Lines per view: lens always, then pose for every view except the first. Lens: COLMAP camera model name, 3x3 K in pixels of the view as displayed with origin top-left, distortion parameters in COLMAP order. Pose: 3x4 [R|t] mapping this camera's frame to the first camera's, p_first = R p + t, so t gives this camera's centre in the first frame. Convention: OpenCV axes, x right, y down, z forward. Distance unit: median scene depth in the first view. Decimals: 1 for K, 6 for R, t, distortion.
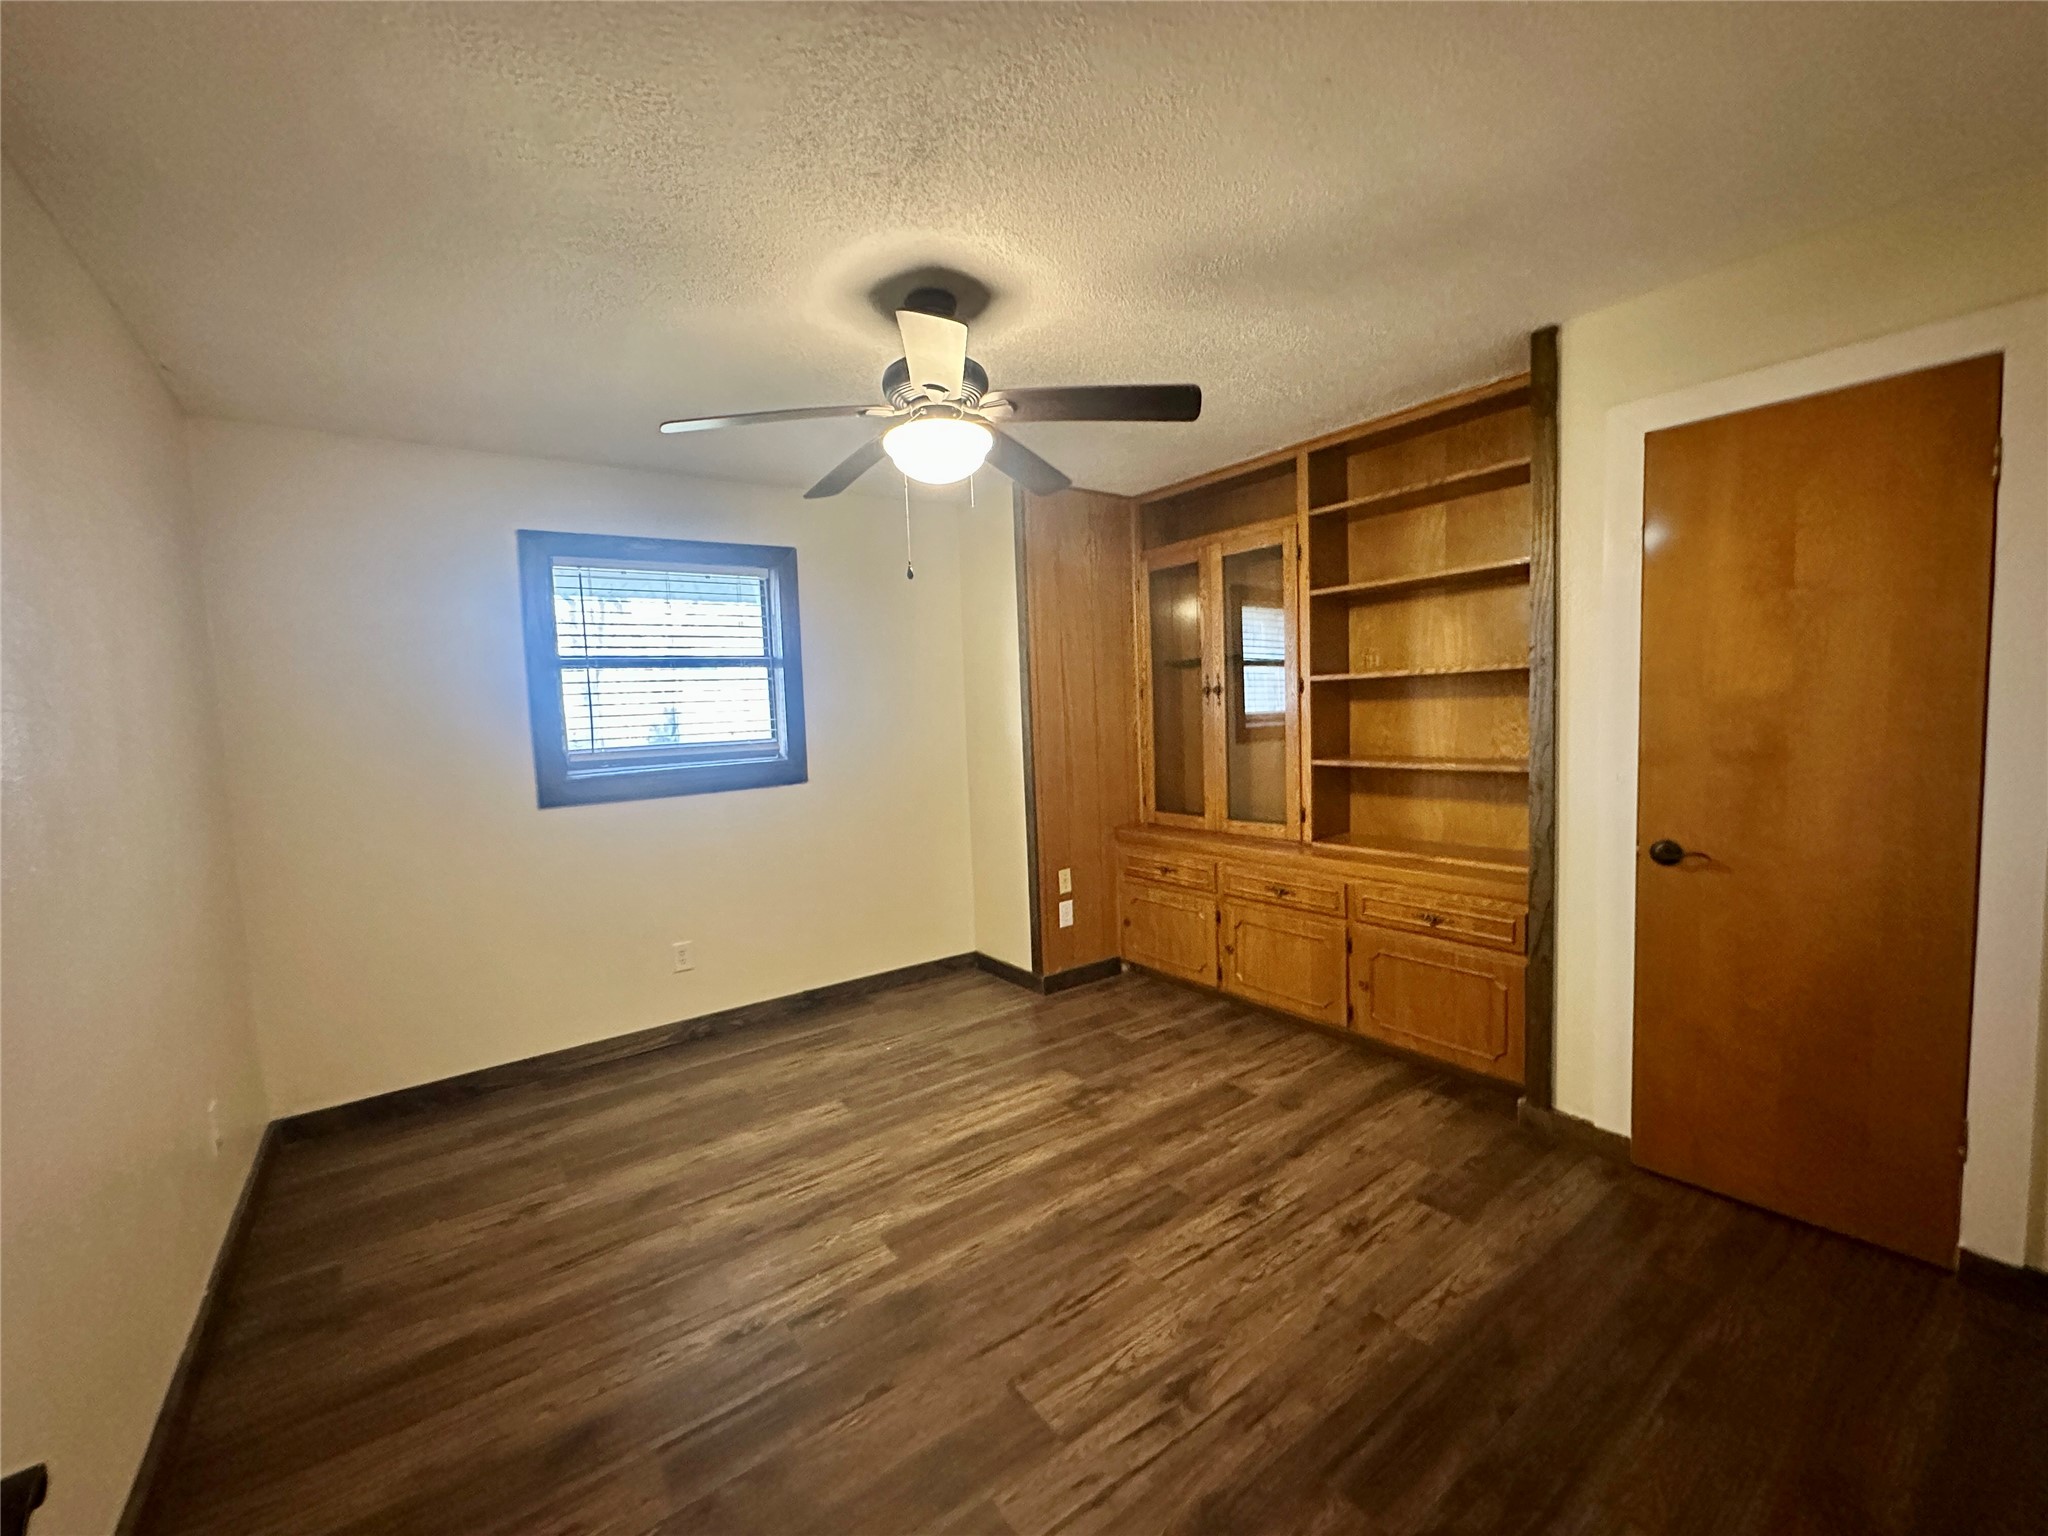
lens RADIAL K [[818.8, 0, 1018.5], [0, 818.8, 774.2], [0, 0, 1]] dist [-0.007324, 0.001677]
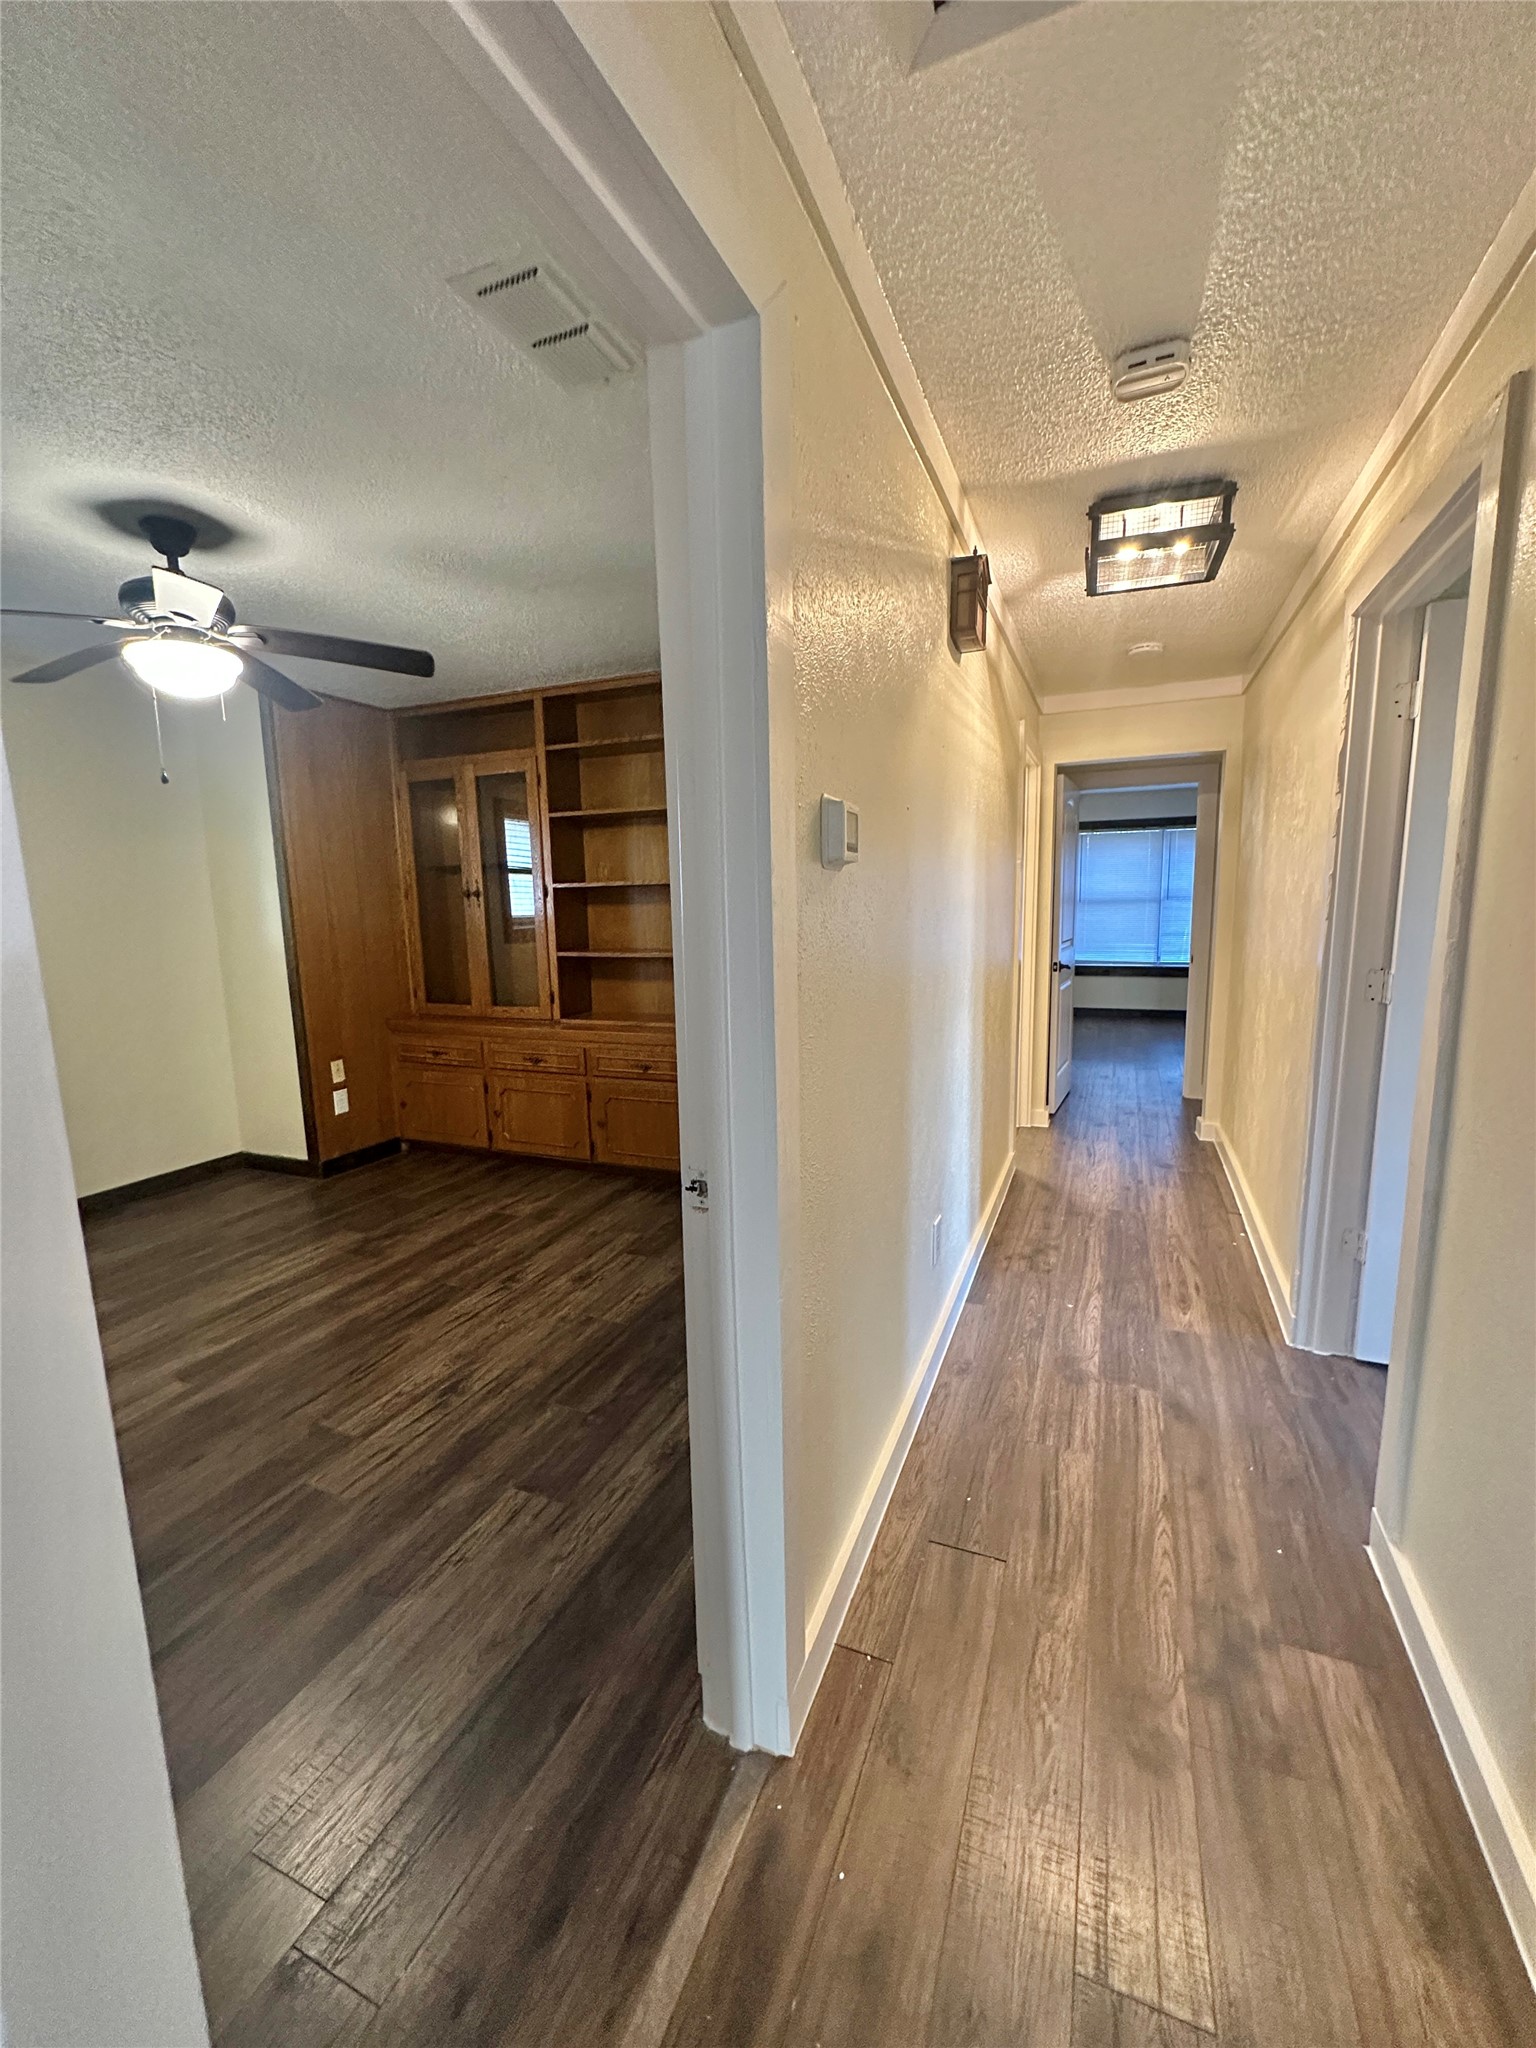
lens RADIAL K [[818.8, 0, 767.4], [0, 818.8, 1023.1], [0, 0, 1]] dist [-0.007324, 0.001677]
pose [[0.853922, -0.055869, 0.517394, -0.015341], [0.029715, 0.997833, 0.058705, 0.028679], [-0.519553, -0.034755, 0.853731, -0.240478]]
